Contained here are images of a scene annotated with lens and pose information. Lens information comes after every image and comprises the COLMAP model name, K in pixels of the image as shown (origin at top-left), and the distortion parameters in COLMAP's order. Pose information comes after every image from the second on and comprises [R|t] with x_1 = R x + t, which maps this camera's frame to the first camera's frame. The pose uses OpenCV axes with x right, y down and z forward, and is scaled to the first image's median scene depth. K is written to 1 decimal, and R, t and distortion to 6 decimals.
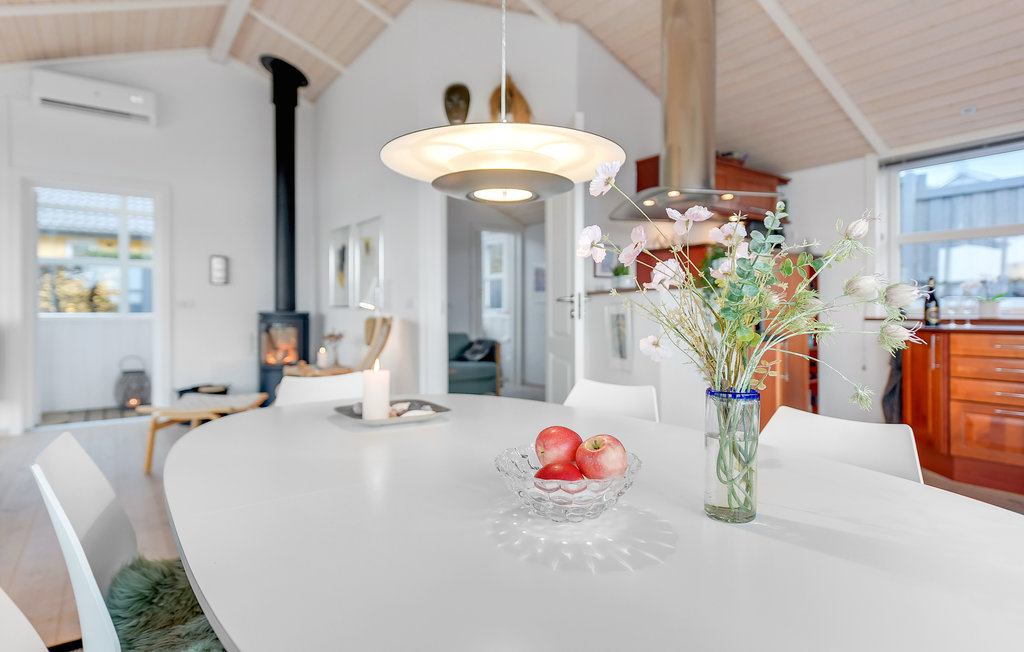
lens RADIAL K [[536.3, 0, 451.9], [0, 536.3, 327.3], [0, 0, 1]] dist [-0.010104, -0.001171]
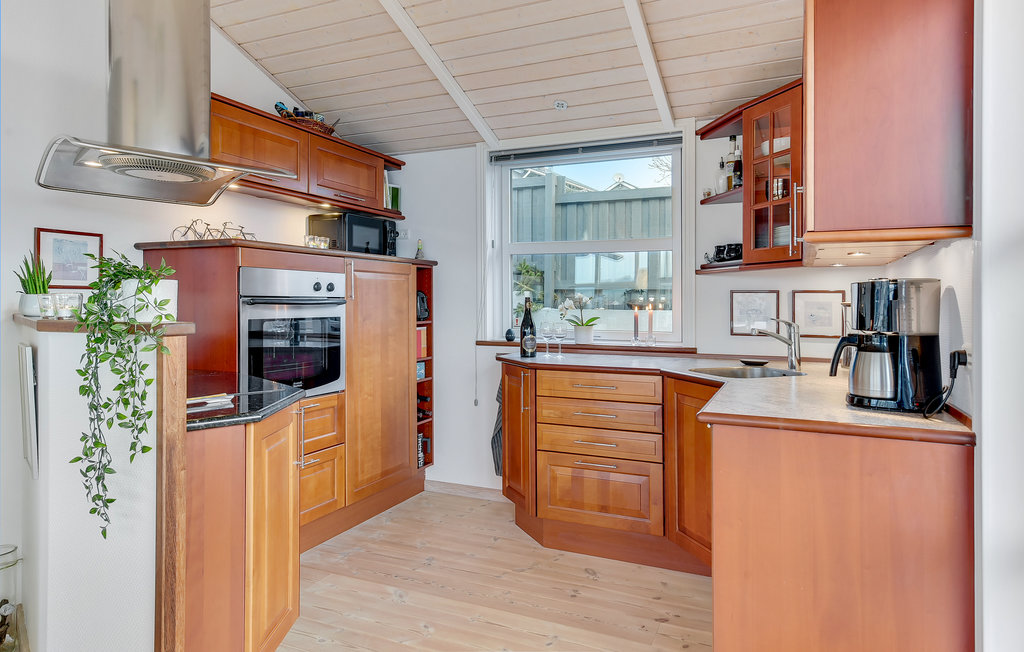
lens RADIAL K [[627.8, 0, 514.0], [0, 627.8, 314.9], [0, 0, 1]] dist [0.020259, 0.000427]
pose [[0.834749, -0.004294, 0.550614, 0.292216], [0.006206, 0.999979, -0.001610, -0.057318], [-0.550596, 0.004761, 0.834758, 0.159422]]
